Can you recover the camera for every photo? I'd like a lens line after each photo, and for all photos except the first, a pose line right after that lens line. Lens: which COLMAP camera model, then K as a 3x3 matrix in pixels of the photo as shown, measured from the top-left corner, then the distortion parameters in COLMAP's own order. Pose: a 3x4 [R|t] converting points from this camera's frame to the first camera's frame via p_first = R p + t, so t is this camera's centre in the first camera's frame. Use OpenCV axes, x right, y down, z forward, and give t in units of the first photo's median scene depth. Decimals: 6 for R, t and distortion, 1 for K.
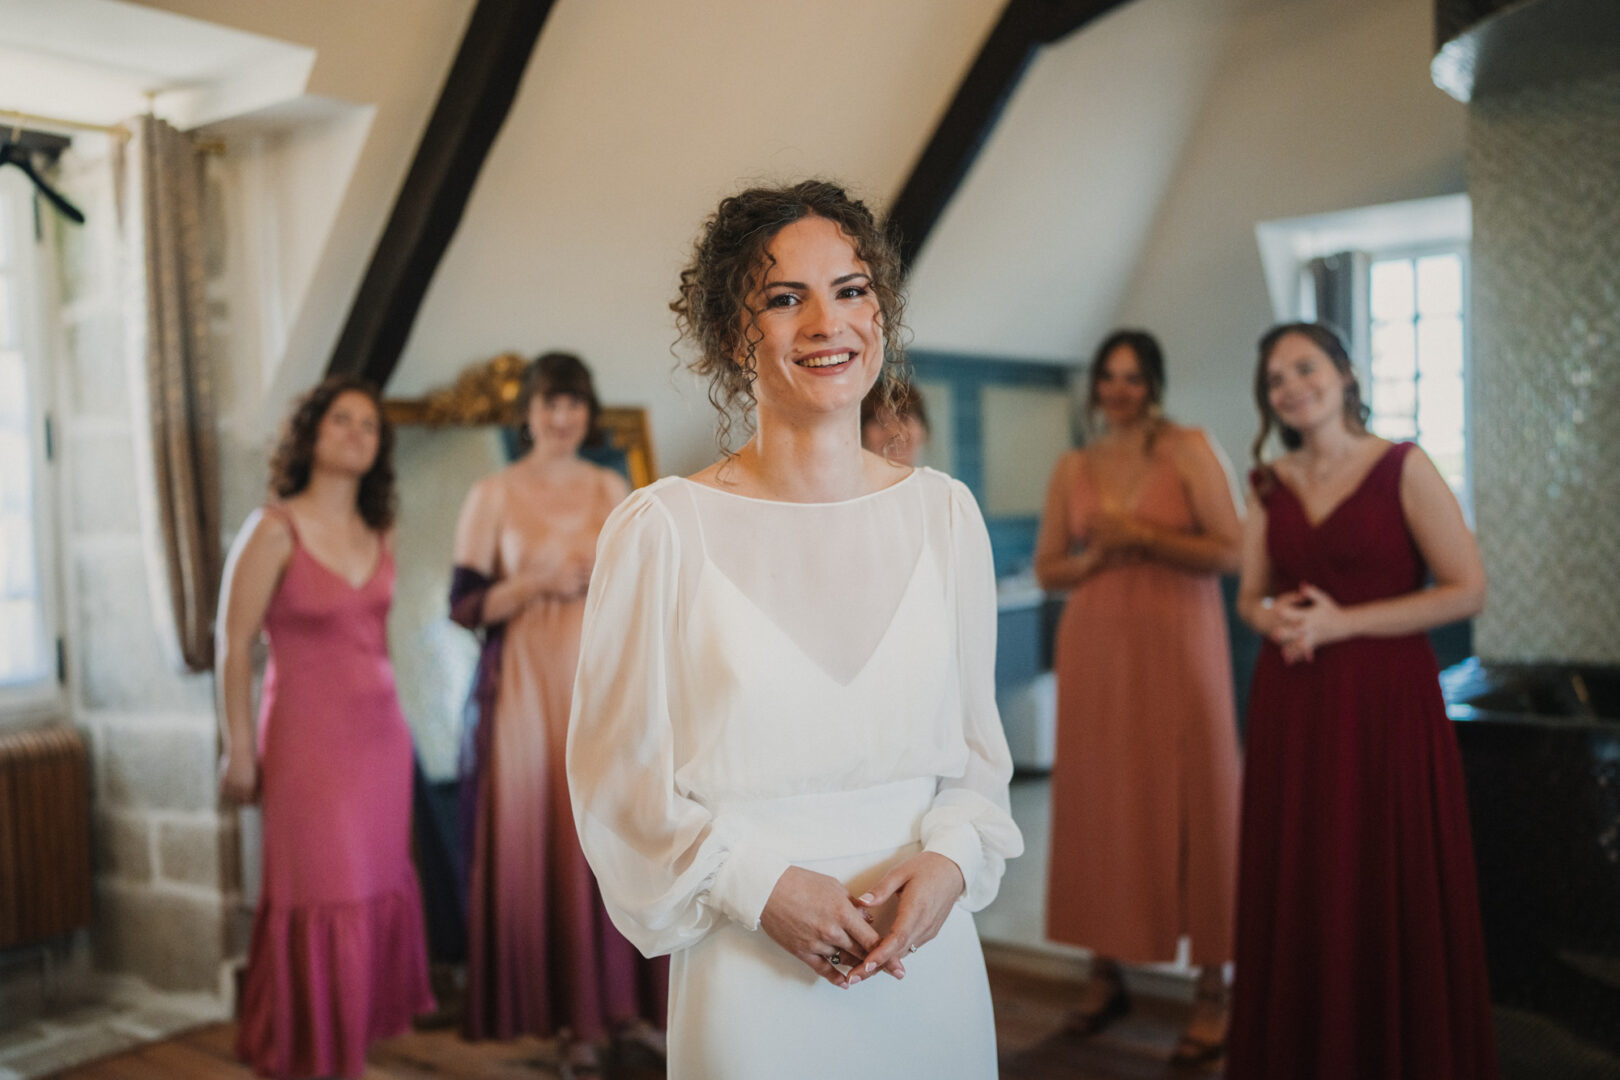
lens RADIAL K [[1502.1, 0, 799.5], [0, 1502.1, 524.7], [0, 0, 1]] dist [0.063617, 0.000000]
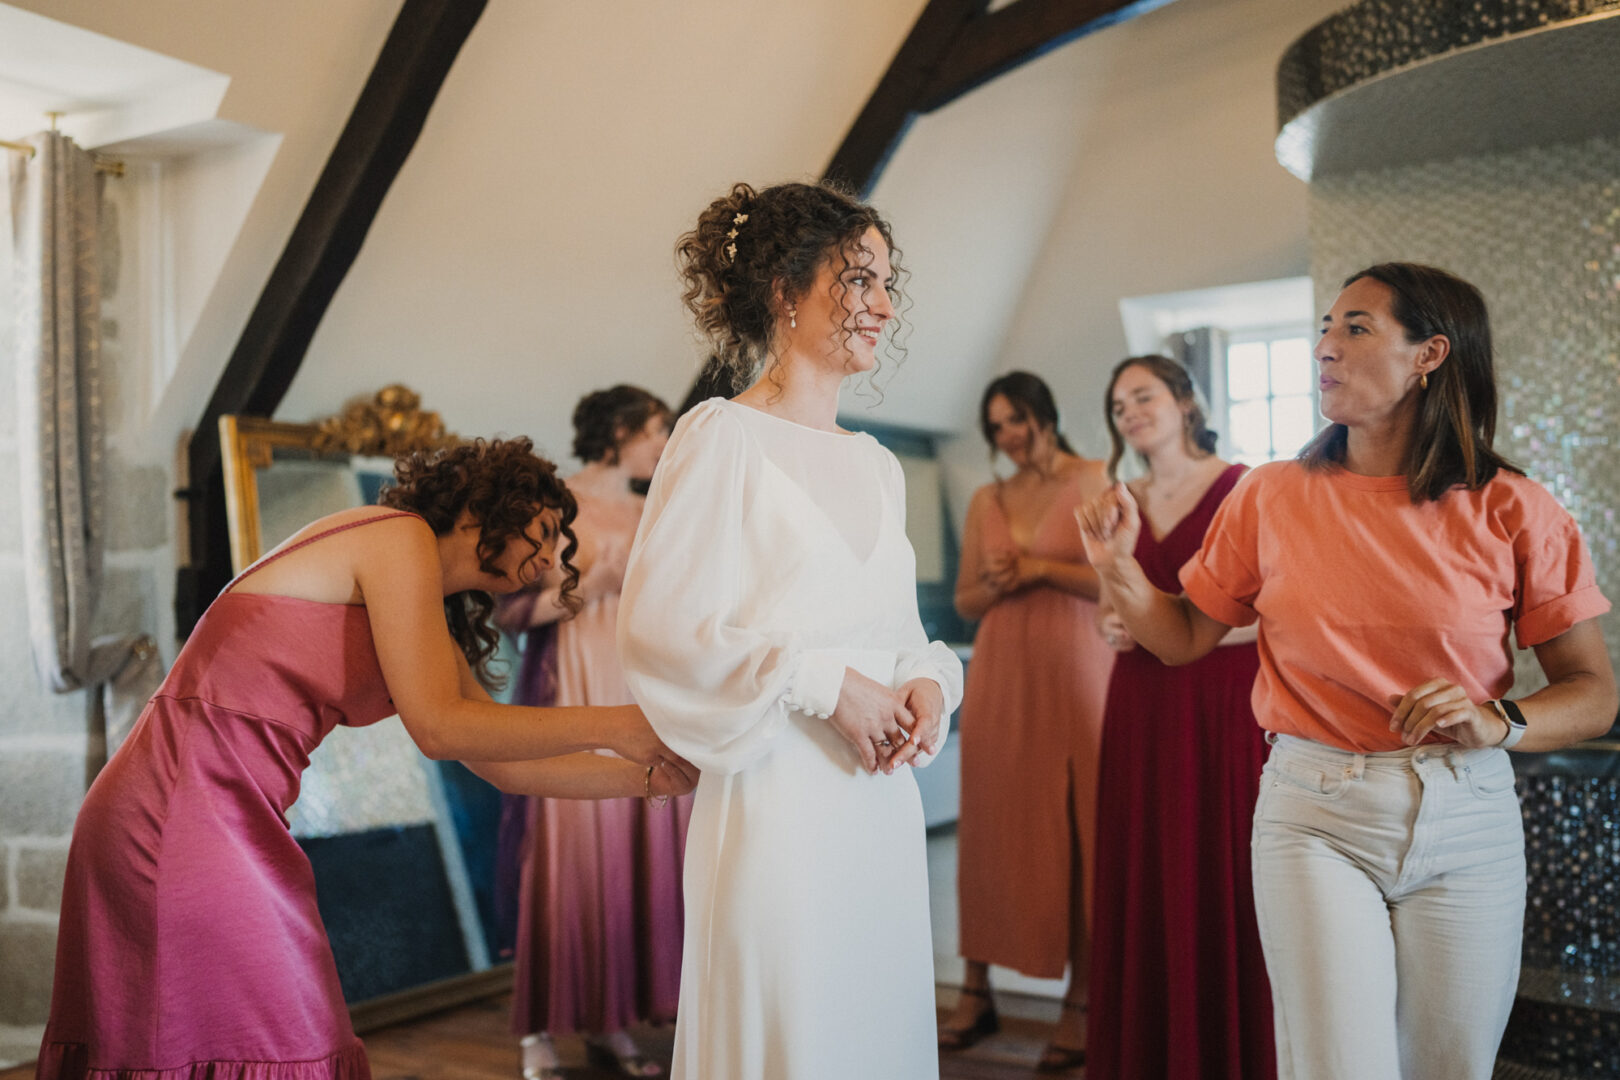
lens RADIAL K [[1611.5, 0, 787.8], [0, 1611.5, 524.3], [0, 0, 1]] dist [0.057667, 0.000000]
pose [[0.995755, 0.021334, 0.089535, -0.029103], [-0.015016, 0.997388, -0.070652, 0.055685], [-0.090808, 0.069007, 0.993475, -0.098773]]
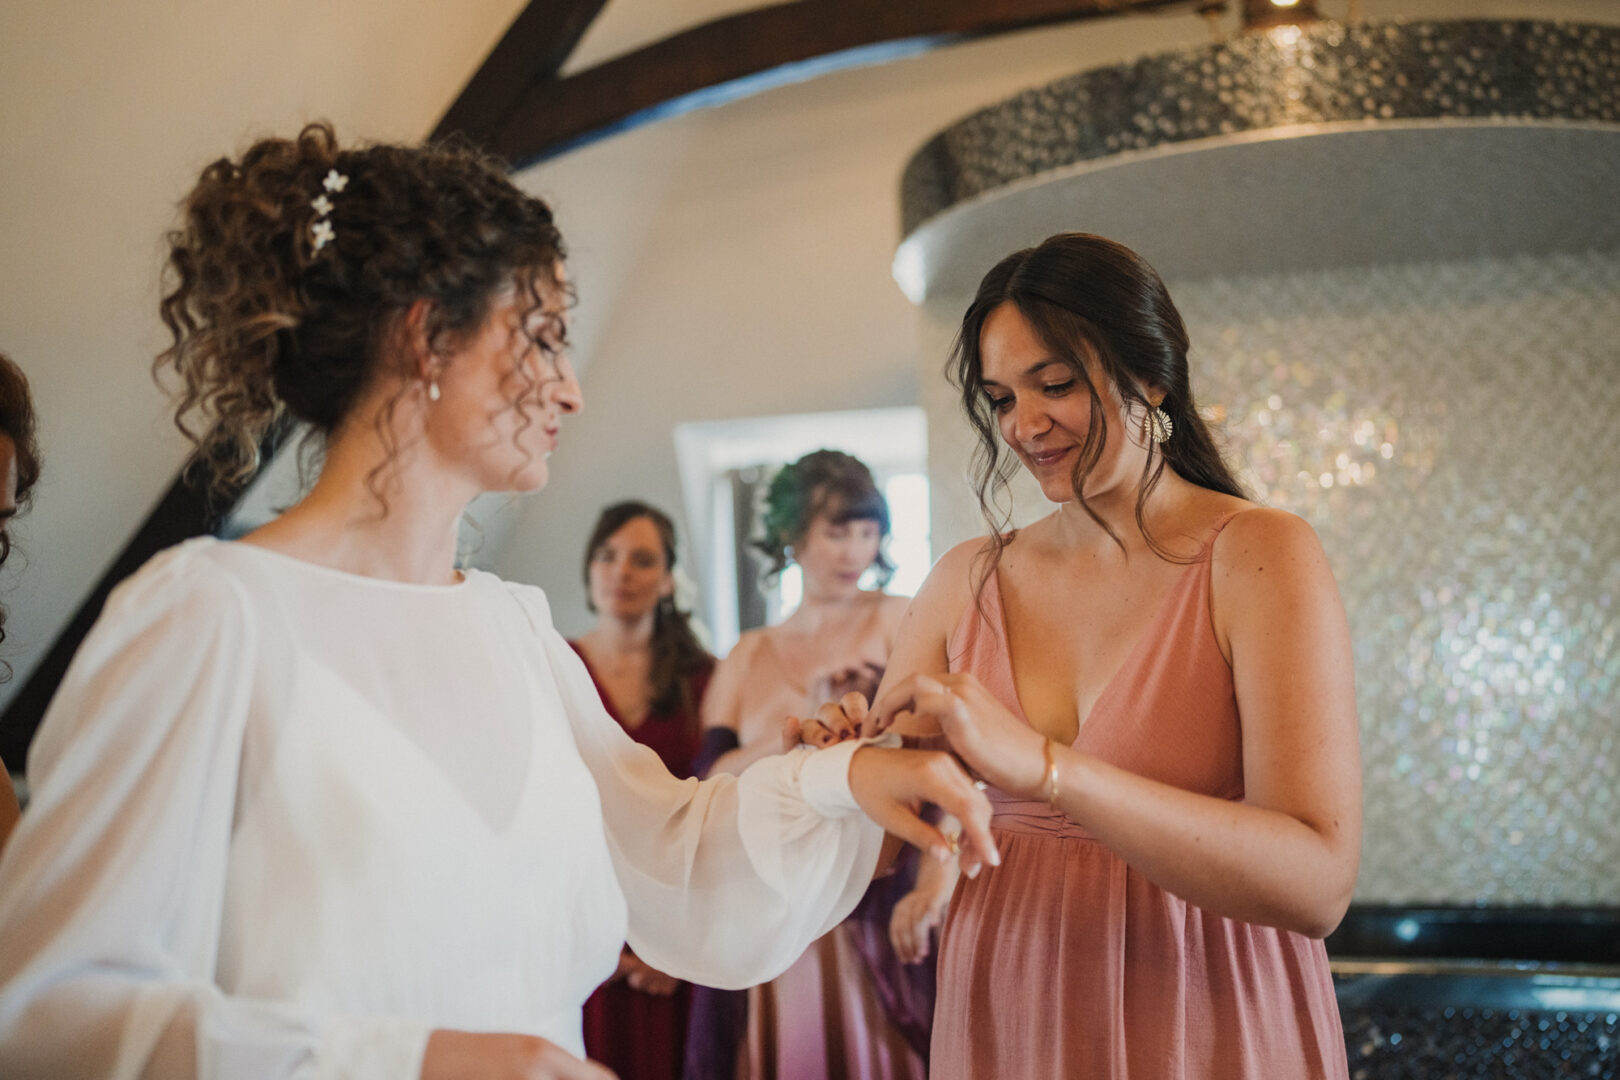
lens RADIAL K [[1611.5, 0, 813.2], [0, 1611.5, 490.4], [0, 0, 1]] dist [0.057667, 0.000000]
pose [[0.906245, 0.071287, 0.416699, -0.042659], [0.002056, 0.984926, -0.172967, 0.018144], [-0.422748, 0.157607, 0.892437, 0.154570]]
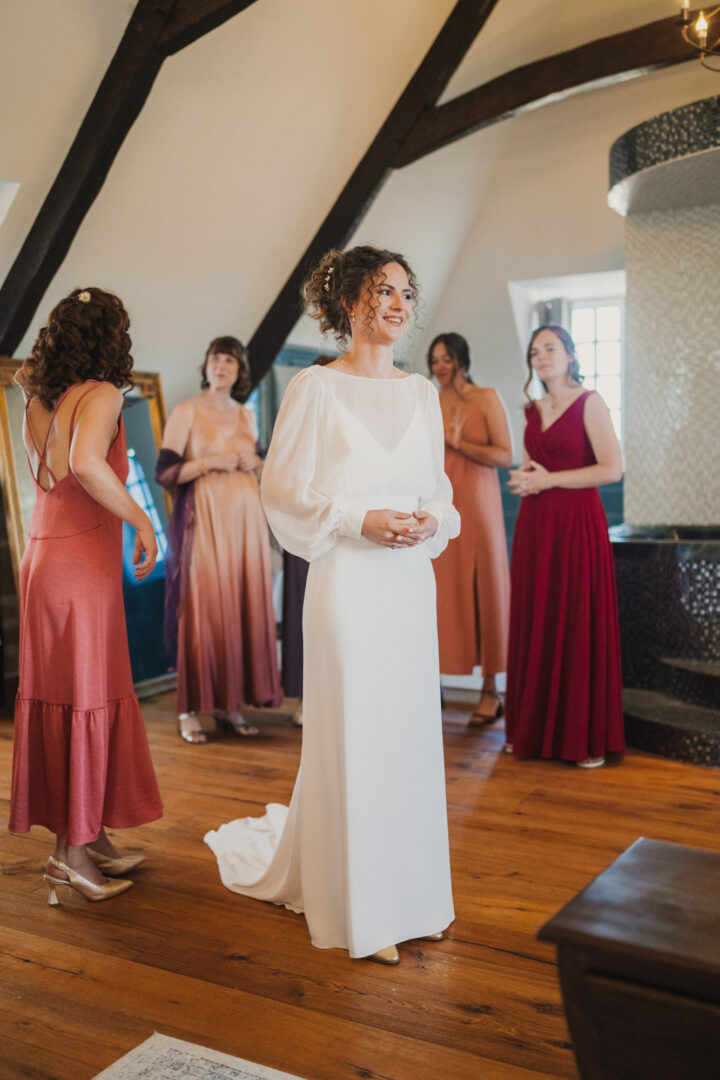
lens RADIAL K [[1074.3, 0, 351.1], [0, 1074.3, 518.2], [0, 0, 1]] dist [0.057667, 0.000000]
pose [[0.985555, 0.006092, 0.169246, -0.109431], [-0.010290, 0.999660, 0.023943, 0.058948], [-0.169043, -0.025339, 0.985283, -0.243532]]
